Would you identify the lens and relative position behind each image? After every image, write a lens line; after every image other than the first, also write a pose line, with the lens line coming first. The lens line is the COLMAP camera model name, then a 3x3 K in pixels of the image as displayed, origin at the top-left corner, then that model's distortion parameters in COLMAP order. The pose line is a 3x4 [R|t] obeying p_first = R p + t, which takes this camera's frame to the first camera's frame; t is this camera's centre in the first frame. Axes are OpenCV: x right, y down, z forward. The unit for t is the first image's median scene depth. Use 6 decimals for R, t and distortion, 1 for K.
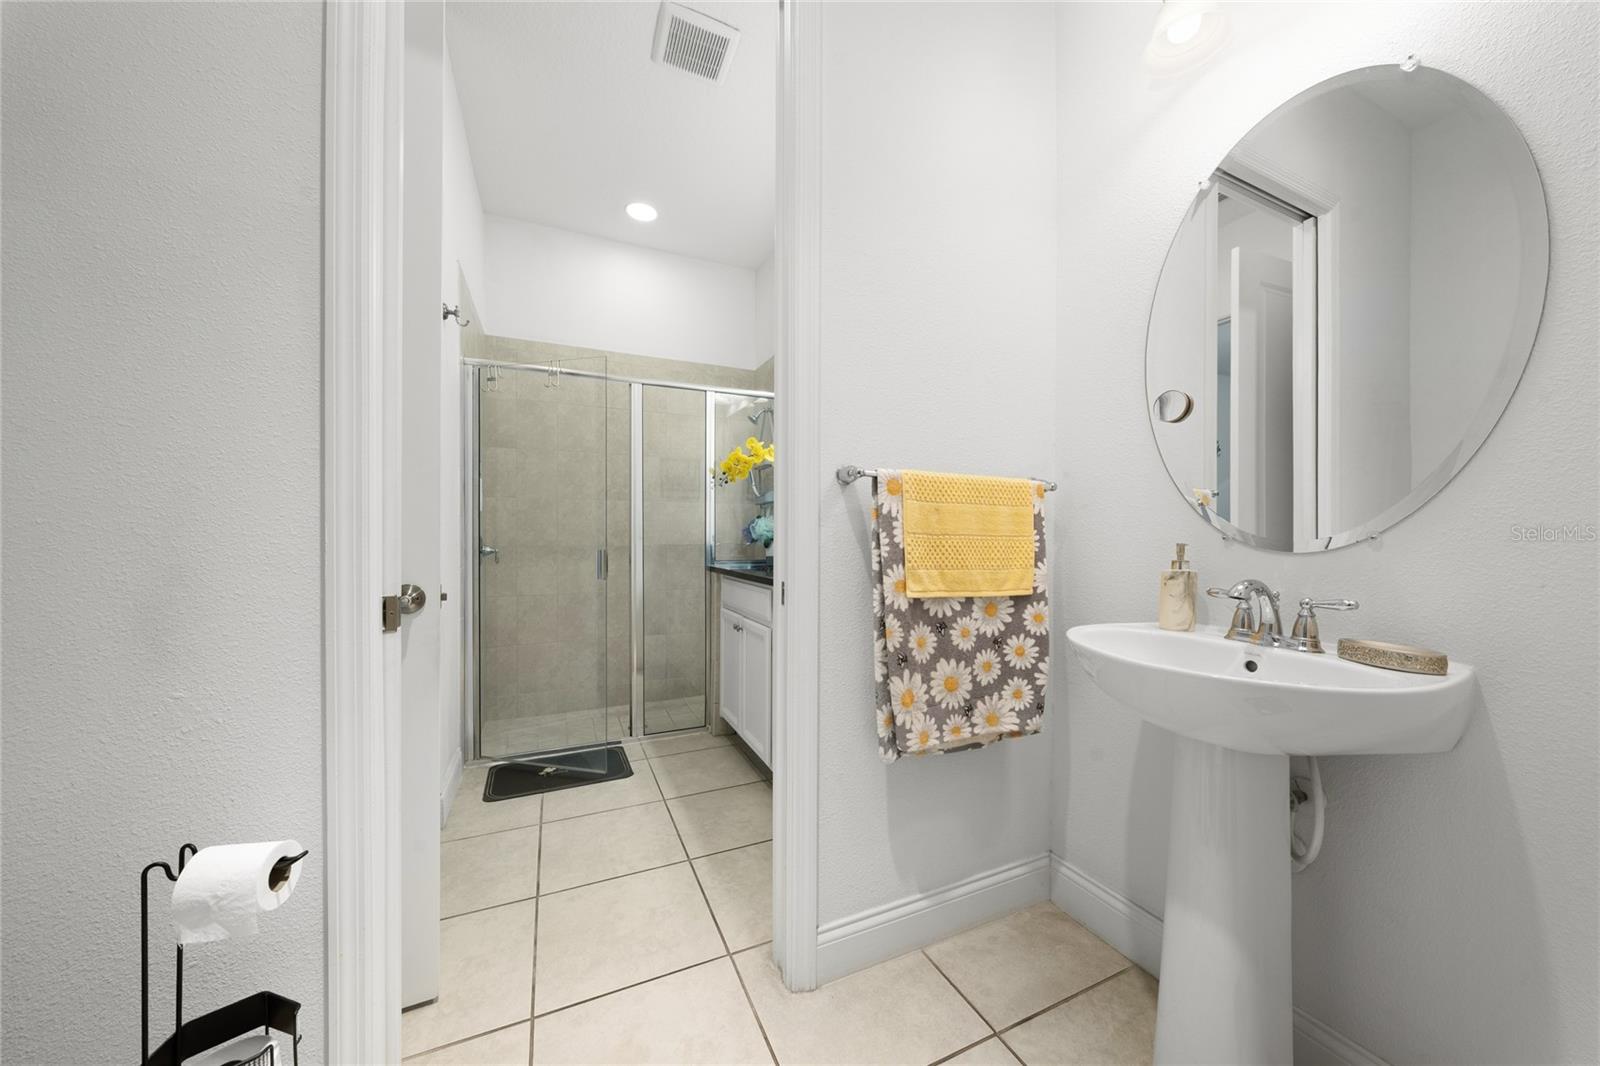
lens RADIAL K [[553.3, 0, 810.5], [0, 553.3, 536.6], [0, 0, 1]] dist [-0.001764, -0.000061]
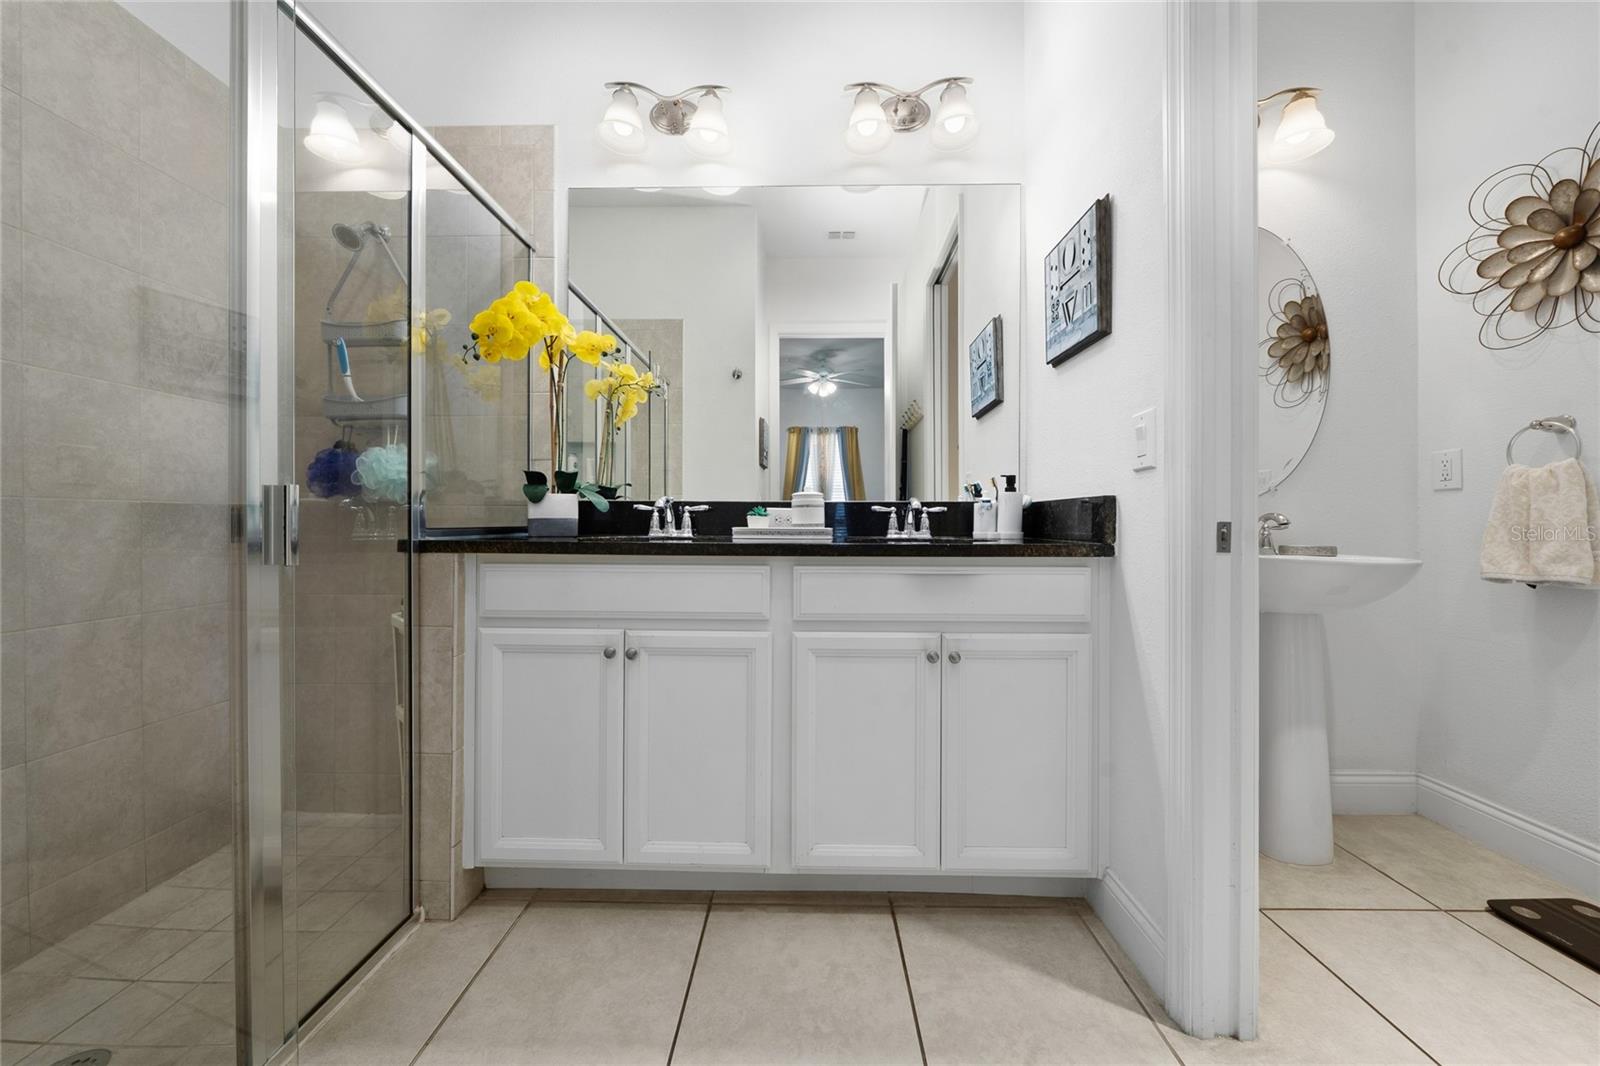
lens RADIAL K [[553.3, 0, 803.4], [0, 553.3, 525.4], [0, 0, 1]] dist [-0.001764, -0.000061]
pose [[0.428274, -0.008539, 0.903609, -0.453210], [-0.001669, 0.999946, 0.010240, 0.037840], [-0.903648, -0.005893, 0.428236, 0.555163]]
